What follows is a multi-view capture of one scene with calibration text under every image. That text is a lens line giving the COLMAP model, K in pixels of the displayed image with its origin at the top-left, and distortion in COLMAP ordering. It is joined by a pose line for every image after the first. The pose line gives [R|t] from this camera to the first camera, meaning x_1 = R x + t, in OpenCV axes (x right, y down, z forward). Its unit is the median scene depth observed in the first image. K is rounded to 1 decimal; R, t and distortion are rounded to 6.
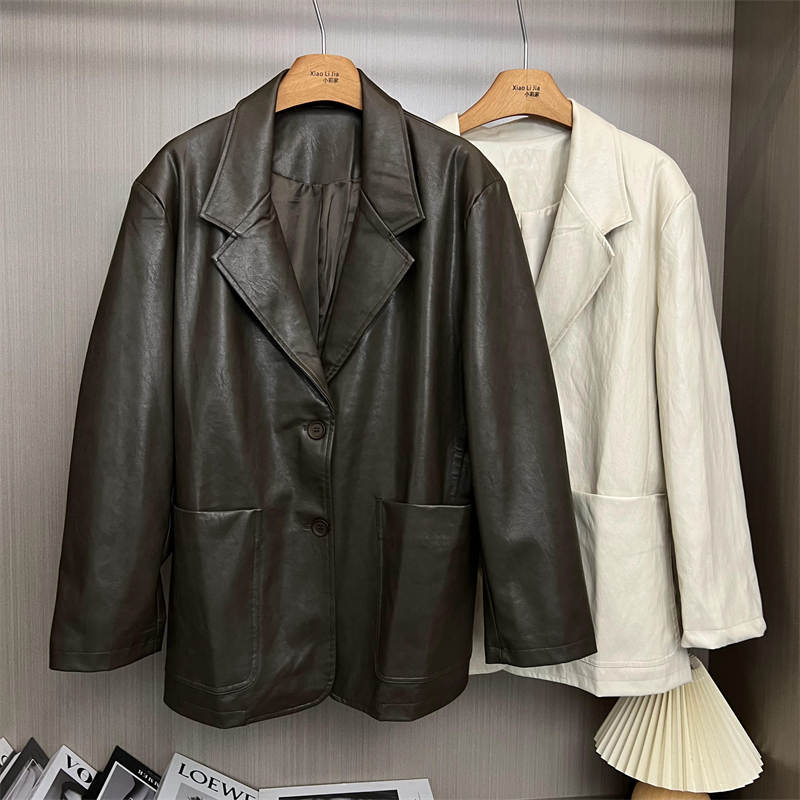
lens RADIAL K [[822.8, 0, 386.1], [0, 822.8, 404.7], [0, 0, 1]] dist [0.109783, -0.231424]
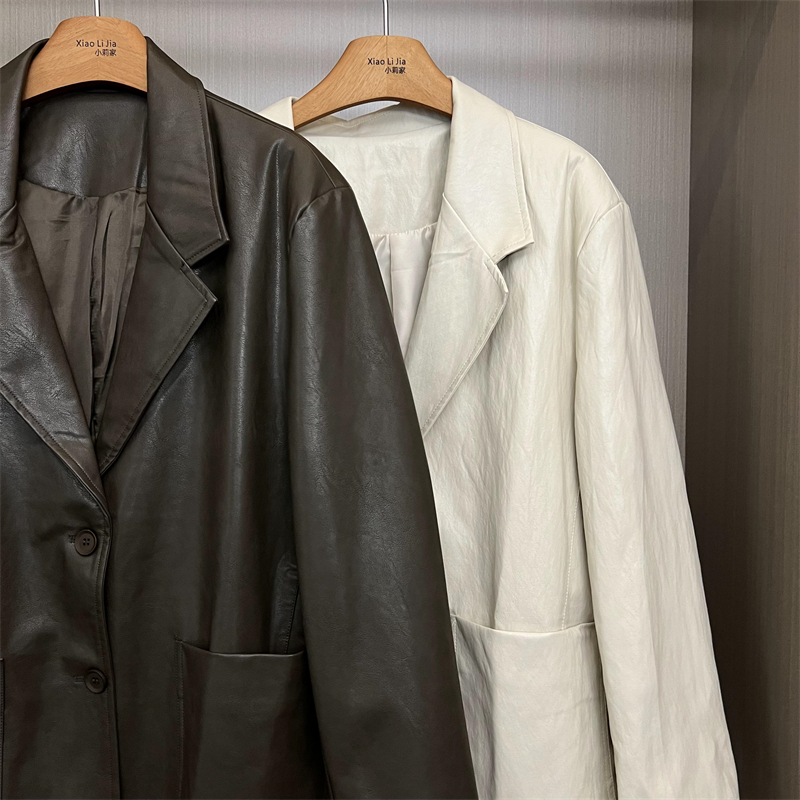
lens RADIAL K [[822.8, 0, 386.1], [0, 822.8, 404.7], [0, 0, 1]] dist [0.109783, -0.231424]
pose [[0.999561, -0.008006, -0.028541, 0.188734], [0.006953, 0.999298, -0.036817, -0.057313], [0.028816, 0.036602, 0.998914, 0.294017]]
